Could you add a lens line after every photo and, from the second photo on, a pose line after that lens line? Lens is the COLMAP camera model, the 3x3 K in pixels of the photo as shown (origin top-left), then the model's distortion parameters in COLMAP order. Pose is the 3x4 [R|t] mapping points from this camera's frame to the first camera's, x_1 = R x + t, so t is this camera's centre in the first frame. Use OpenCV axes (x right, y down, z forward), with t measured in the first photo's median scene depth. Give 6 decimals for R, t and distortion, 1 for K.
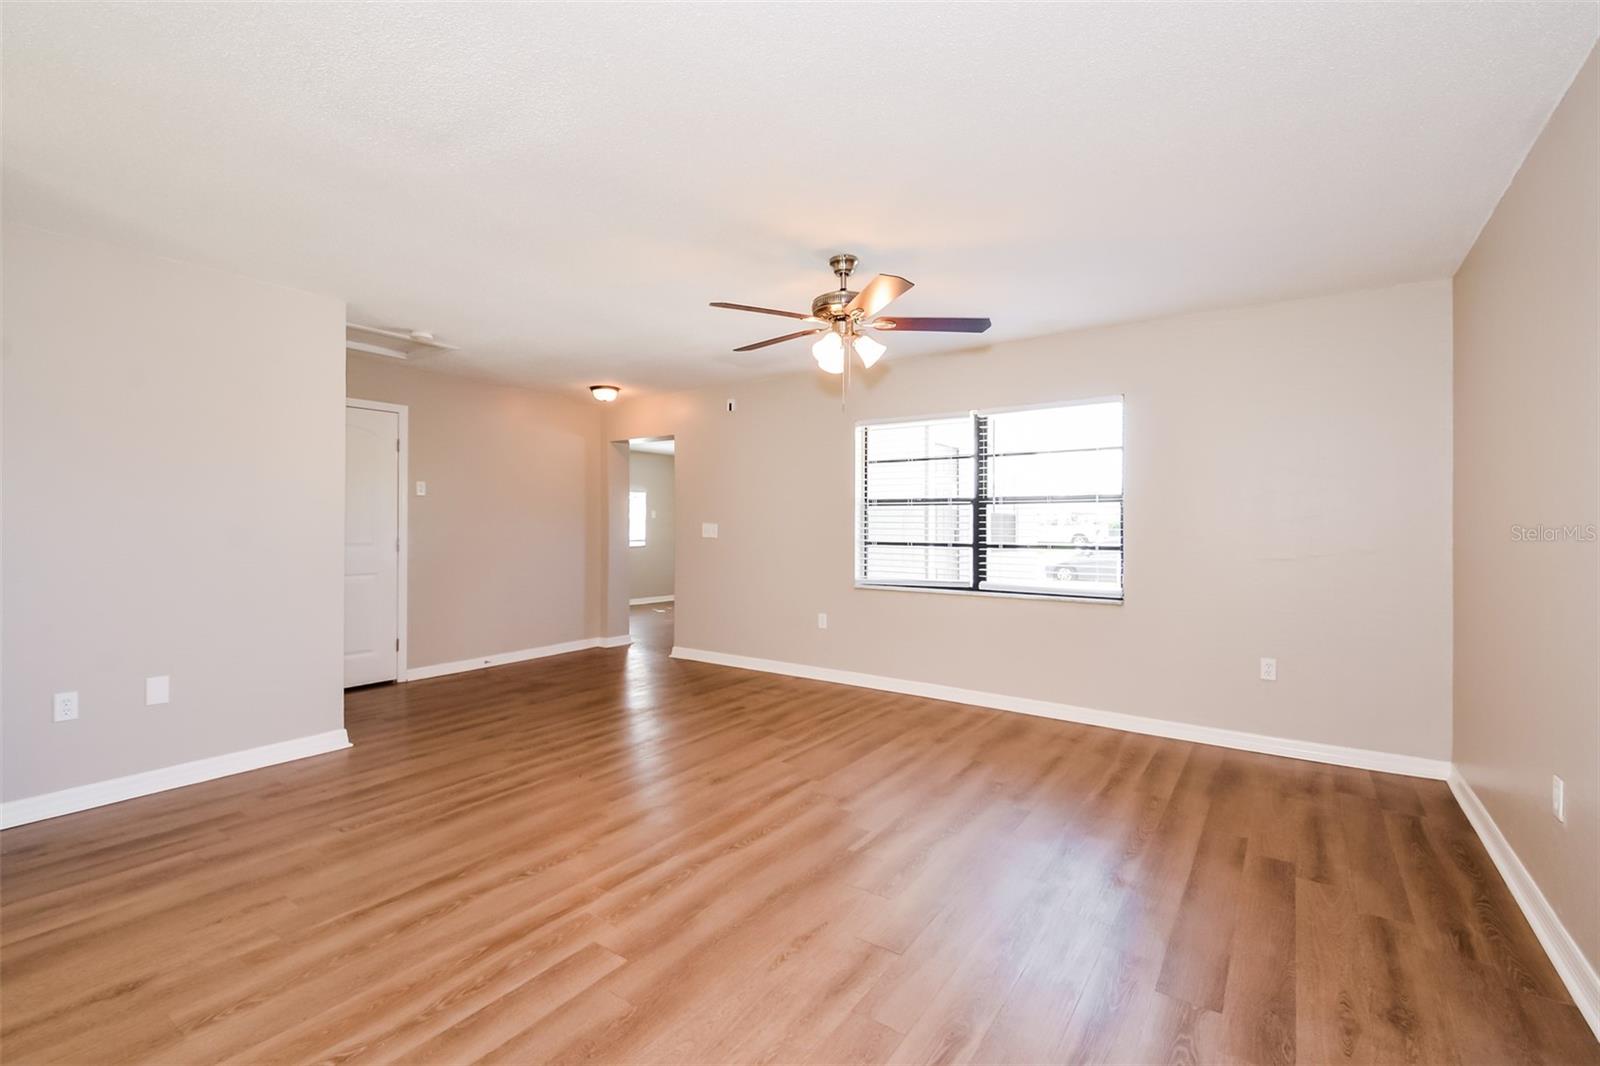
lens RADIAL K [[691.5, 0, 800.0], [0, 691.5, 533.0], [0, 0, 1]] dist [0.003770, 0.000028]
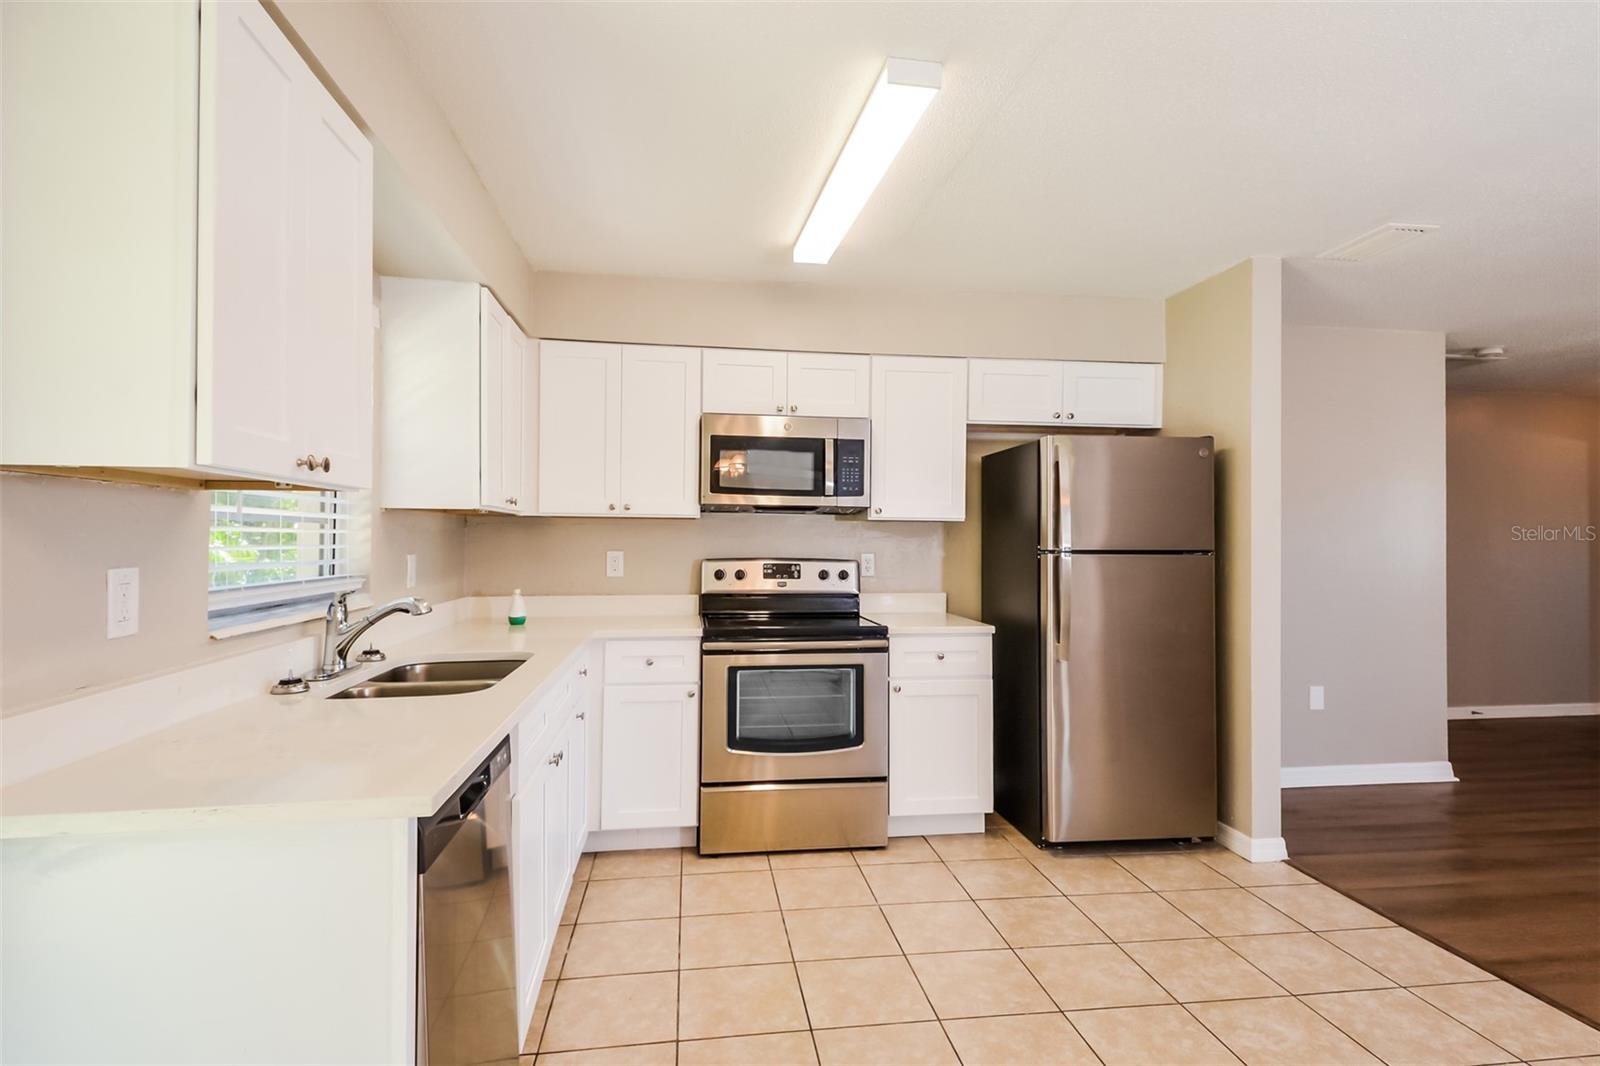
lens RADIAL K [[808.8, 0, 800.0], [0, 808.8, 533.0], [0, 0, 1]] dist [0.000936, -0.001452]
pose [[0.688764, -0.003202, -0.724979, -0.506438], [-0.017493, 0.999626, -0.021034, -0.004001], [0.724775, 0.027170, 0.688450, -0.524999]]
